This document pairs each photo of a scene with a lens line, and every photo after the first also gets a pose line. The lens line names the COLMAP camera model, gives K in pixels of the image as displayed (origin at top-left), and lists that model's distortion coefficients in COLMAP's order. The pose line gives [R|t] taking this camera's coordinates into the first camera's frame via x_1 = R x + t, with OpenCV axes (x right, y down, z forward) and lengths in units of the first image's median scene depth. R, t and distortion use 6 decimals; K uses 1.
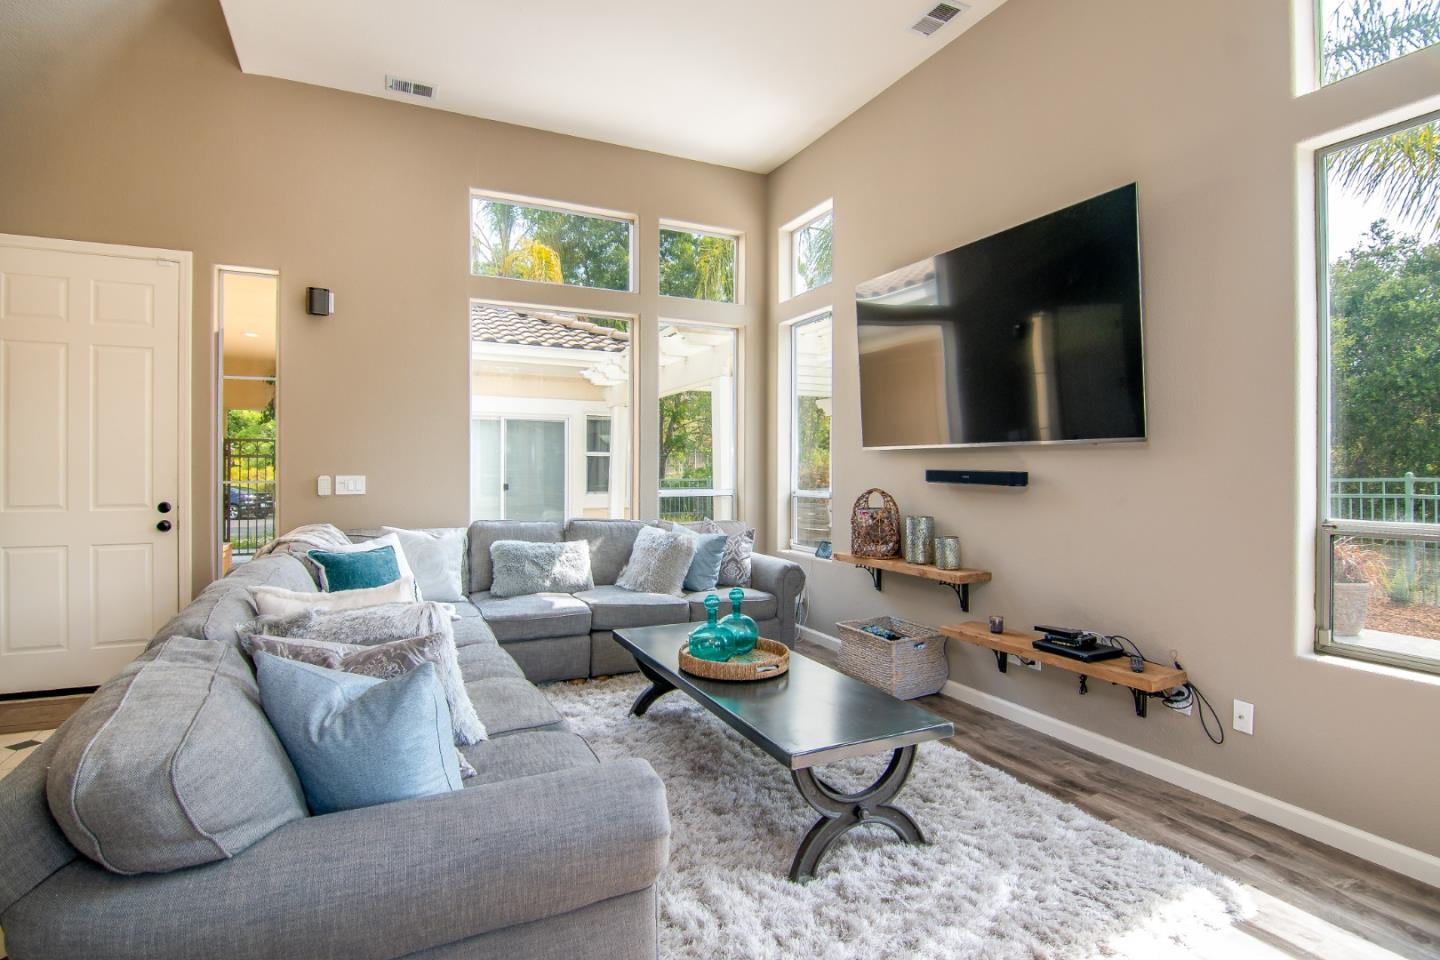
lens RADIAL K [[701.4, 0, 715.5], [0, 701.4, 466.5], [0, 0, 1]] dist [-0.018663, -0.001617]
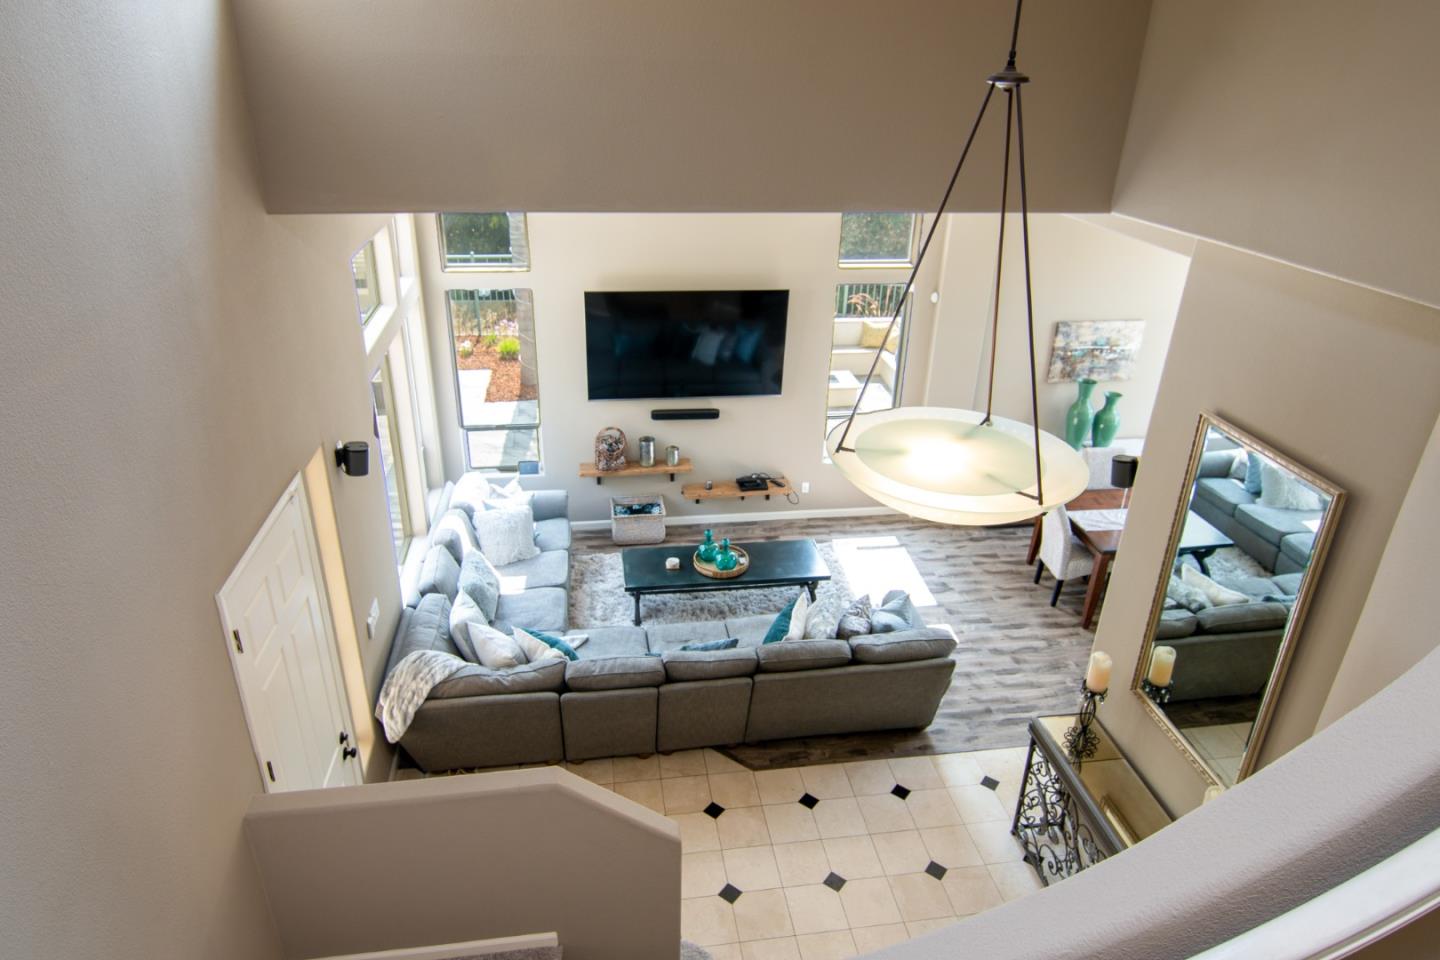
lens RADIAL K [[868.3, 0, 721.8], [0, 868.3, 465.4], [0, 0, 1]] dist [0.020869, -0.000821]
pose [[0.294371, -0.387899, 0.873430, -1.697885], [-0.020380, 0.911169, 0.411528, -0.830385], [-0.955474, -0.138942, 0.260316, 0.313192]]
